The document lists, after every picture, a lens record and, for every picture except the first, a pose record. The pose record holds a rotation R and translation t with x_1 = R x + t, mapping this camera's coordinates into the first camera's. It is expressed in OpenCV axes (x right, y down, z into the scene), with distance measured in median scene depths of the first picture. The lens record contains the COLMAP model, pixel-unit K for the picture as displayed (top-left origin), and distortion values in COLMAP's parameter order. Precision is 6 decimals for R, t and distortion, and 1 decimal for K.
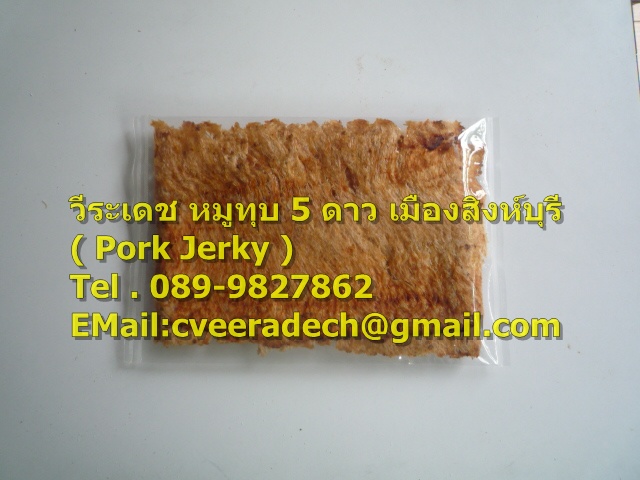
lens RADIAL K [[470.4, 0, 320.0], [0, 470.4, 240.0], [0, 0, 1]] dist [0.002495, 0.000136]
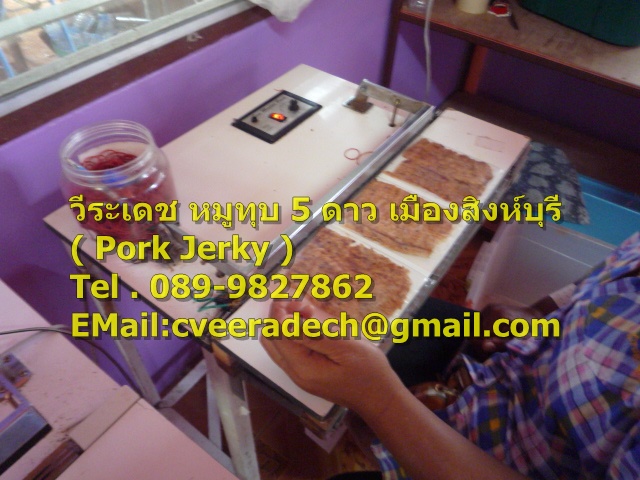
lens RADIAL K [[470.4, 0, 320.0], [0, 470.4, 240.0], [0, 0, 1]] dist [0.002495, 0.000136]
pose [[0.999995, 0.000489, 0.003028, -5.635908], [-0.000487, 1.000000, -0.000545, 0.006684], [-0.003028, 0.000543, 0.999995, 0.001783]]
